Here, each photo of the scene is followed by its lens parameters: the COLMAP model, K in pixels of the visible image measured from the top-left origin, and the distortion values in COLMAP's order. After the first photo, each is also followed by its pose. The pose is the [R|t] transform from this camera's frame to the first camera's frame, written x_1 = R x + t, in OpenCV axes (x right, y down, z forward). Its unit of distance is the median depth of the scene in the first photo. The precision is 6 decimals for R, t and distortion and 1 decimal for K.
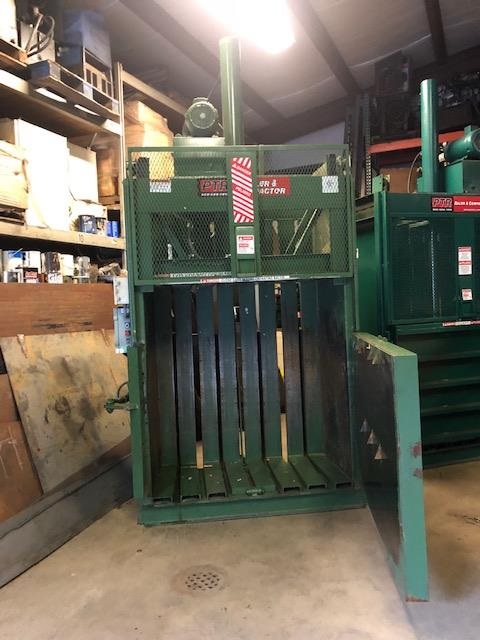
lens RADIAL K [[529.9, 0, 242.8], [0, 529.9, 308.0], [0, 0, 1]] dist [0.035288, -0.001416]
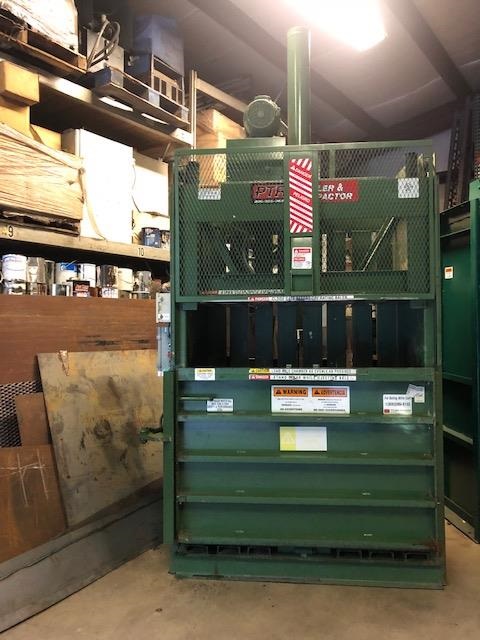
lens RADIAL K [[529.9, 0, 242.8], [0, 529.9, 308.0], [0, 0, 1]] dist [0.035288, -0.001416]
pose [[0.979154, 0.030149, -0.200867, 0.080329], [-0.037653, 0.998724, -0.033644, -0.006075], [0.199597, 0.040506, 0.979041, 0.132350]]
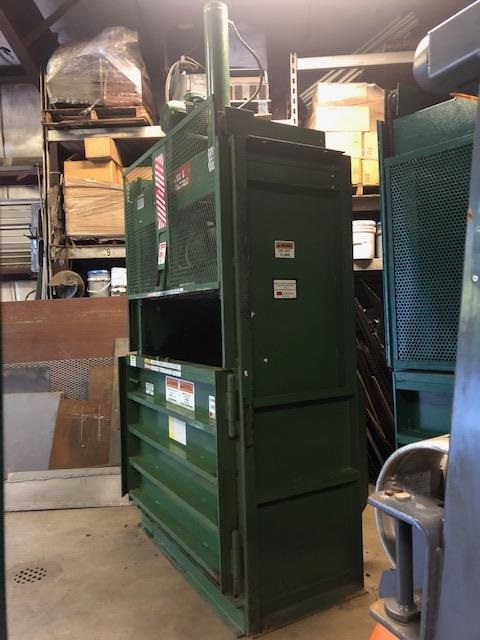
lens RADIAL K [[529.9, 0, 242.8], [0, 529.9, 308.0], [0, 0, 1]] dist [0.035288, -0.001416]
pose [[0.375621, 0.023419, -0.926477, 0.806752], [0.007628, 0.999569, 0.028359, -0.049279], [0.926742, -0.017719, 0.375281, 0.733790]]
